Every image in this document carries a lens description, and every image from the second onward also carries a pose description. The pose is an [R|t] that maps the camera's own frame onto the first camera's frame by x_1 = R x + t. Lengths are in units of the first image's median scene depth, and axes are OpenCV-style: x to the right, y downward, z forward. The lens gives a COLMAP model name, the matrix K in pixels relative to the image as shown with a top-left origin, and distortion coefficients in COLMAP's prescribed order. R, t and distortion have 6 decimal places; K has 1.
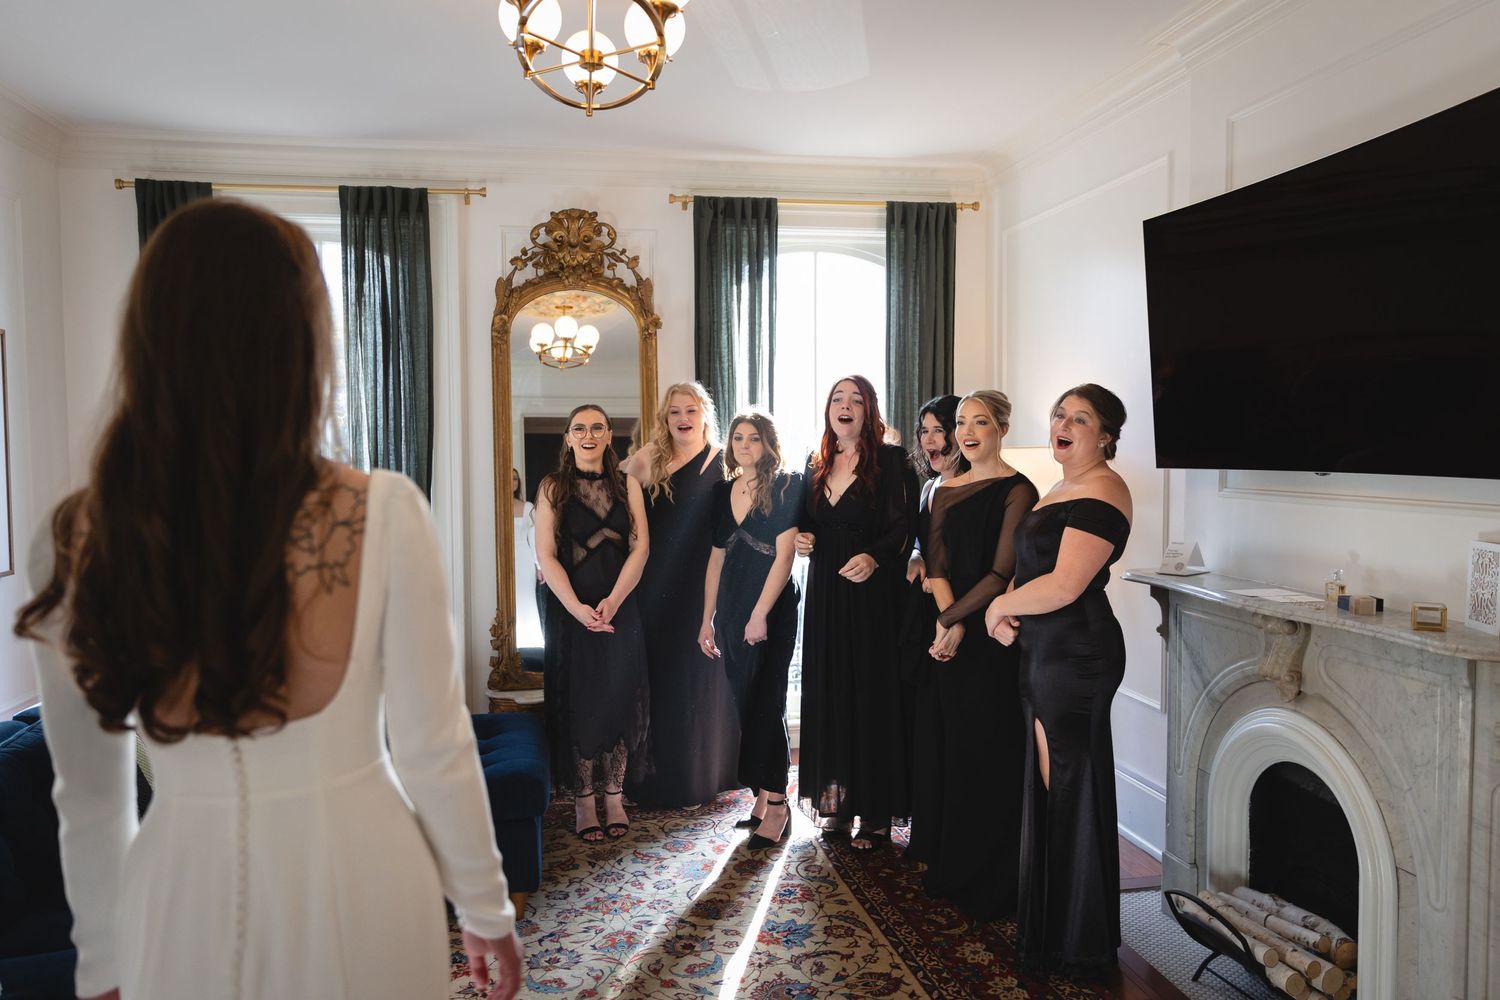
lens RADIAL K [[1097.1, 0, 750.0], [0, 1097.1, 500.0], [0, 0, 1]] dist [-0.003697, 0.002656]
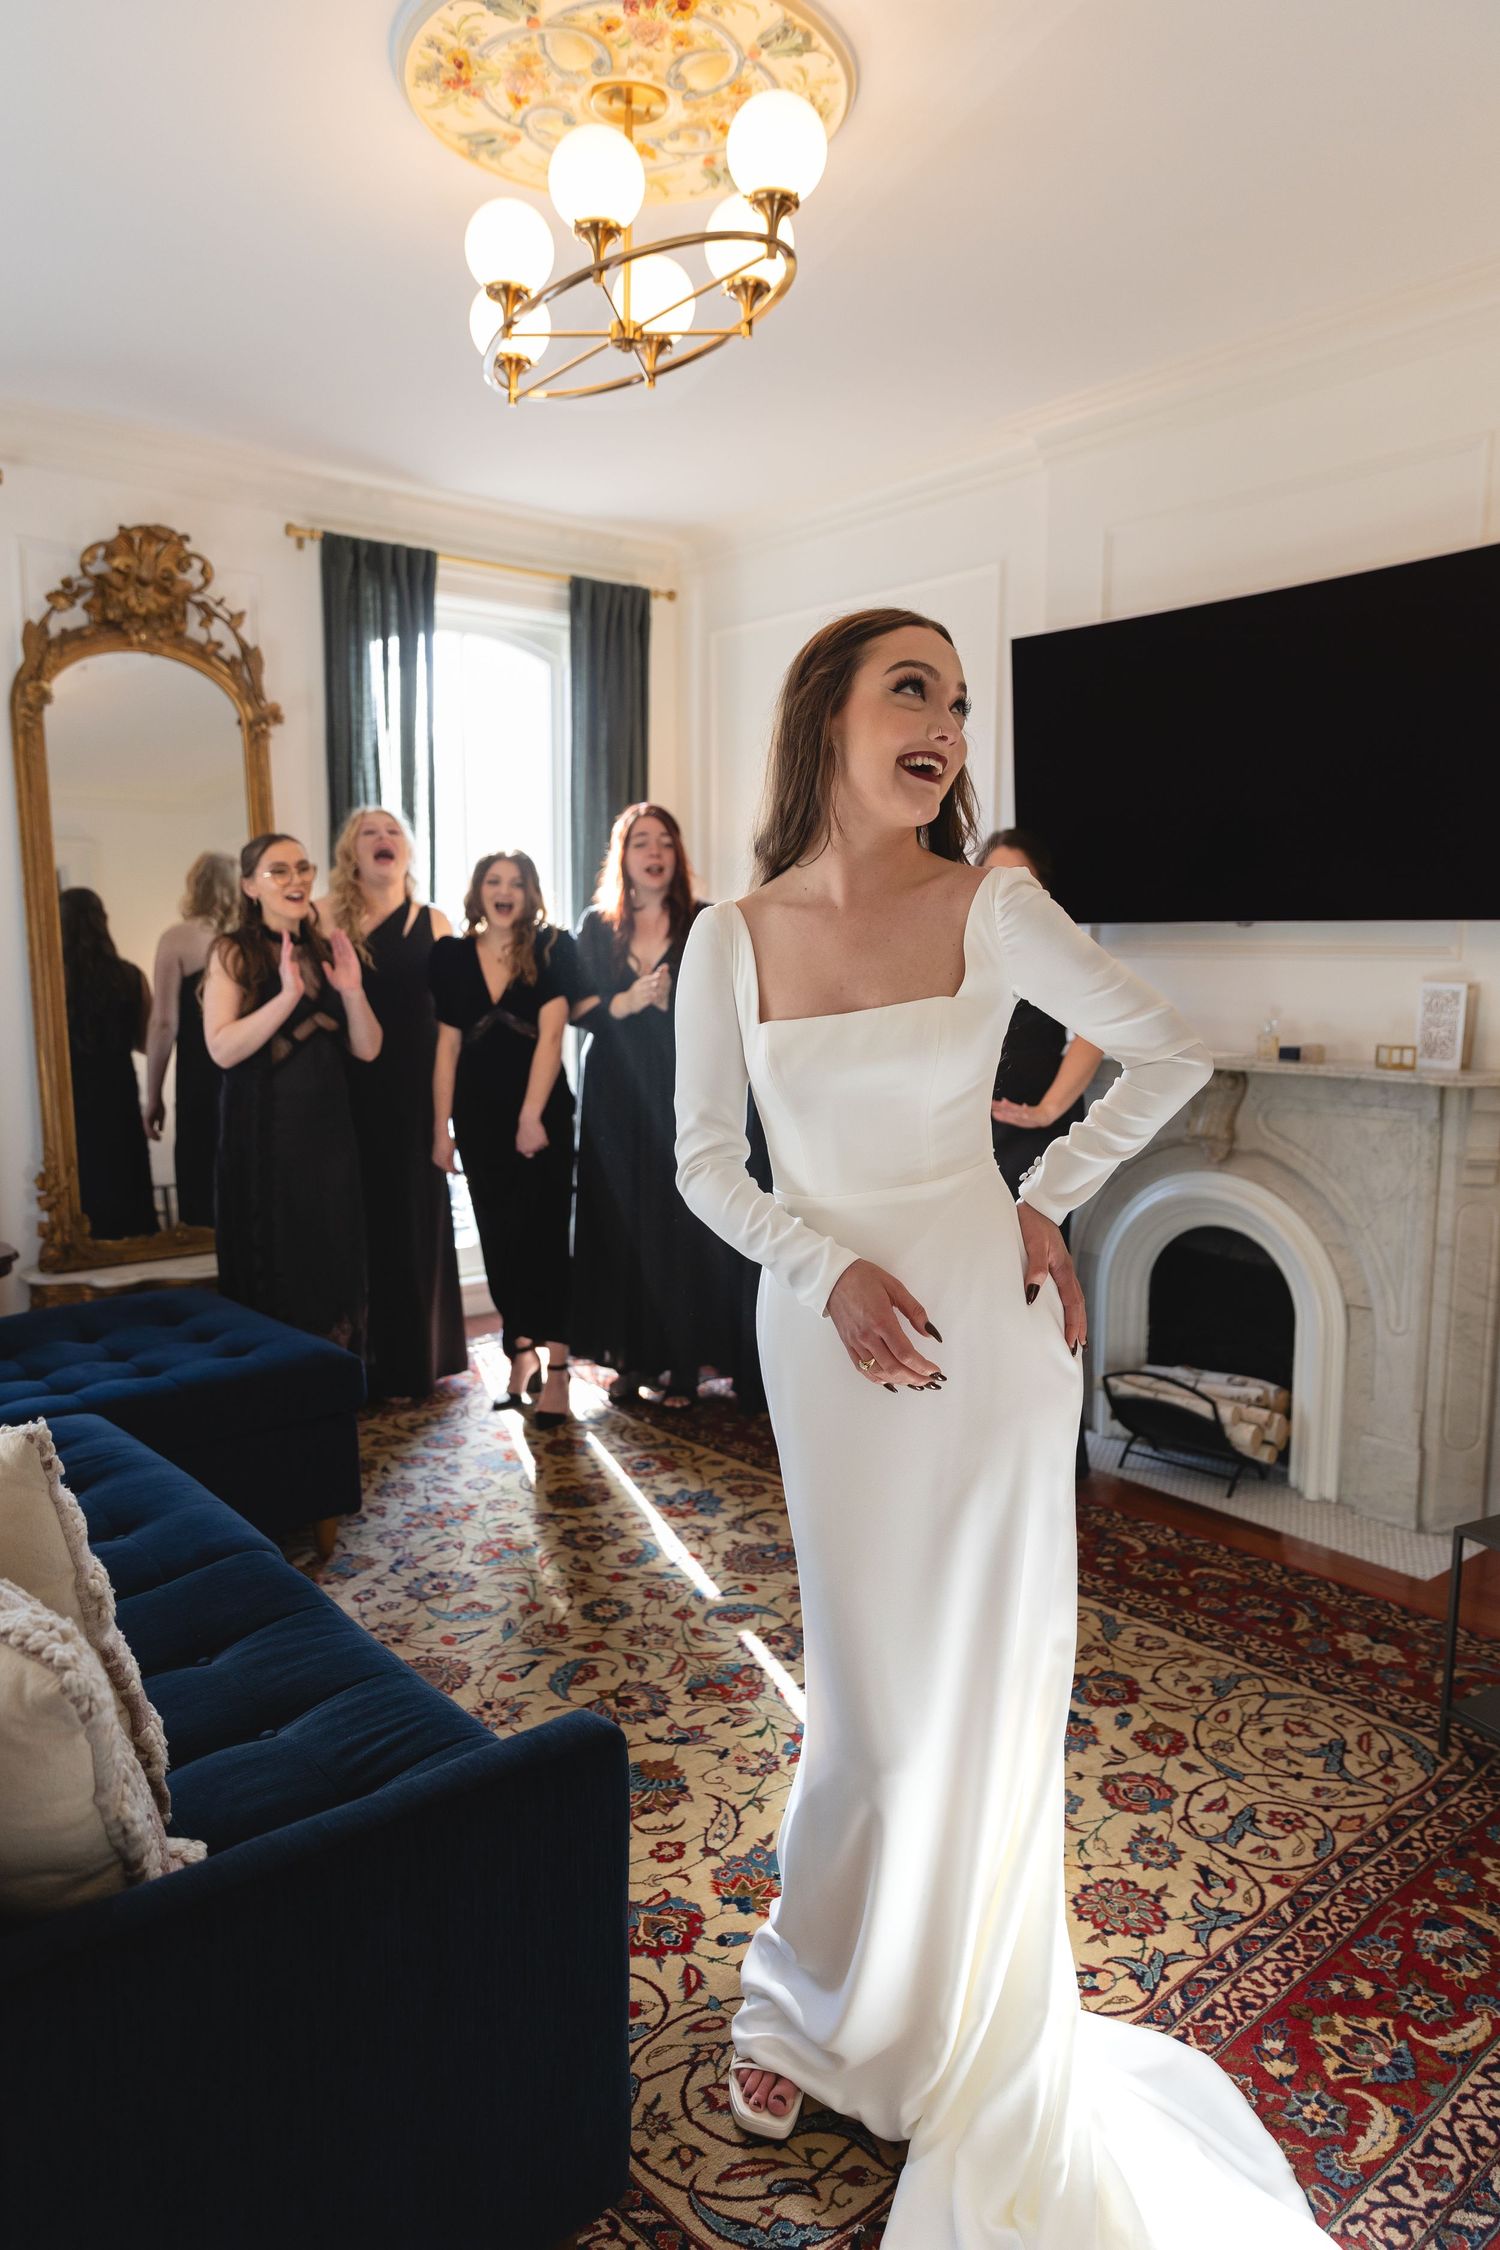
lens RADIAL K [[1521.0, 0, 750.0], [0, 1521.0, 1125.0], [0, 0, 1]] dist [0.008522, 0.001825]
pose [[0.868740, -0.048833, 0.492855, -0.435114], [0.015765, 0.997350, 0.071030, 0.041053], [-0.495018, -0.053937, 0.867207, 0.033509]]
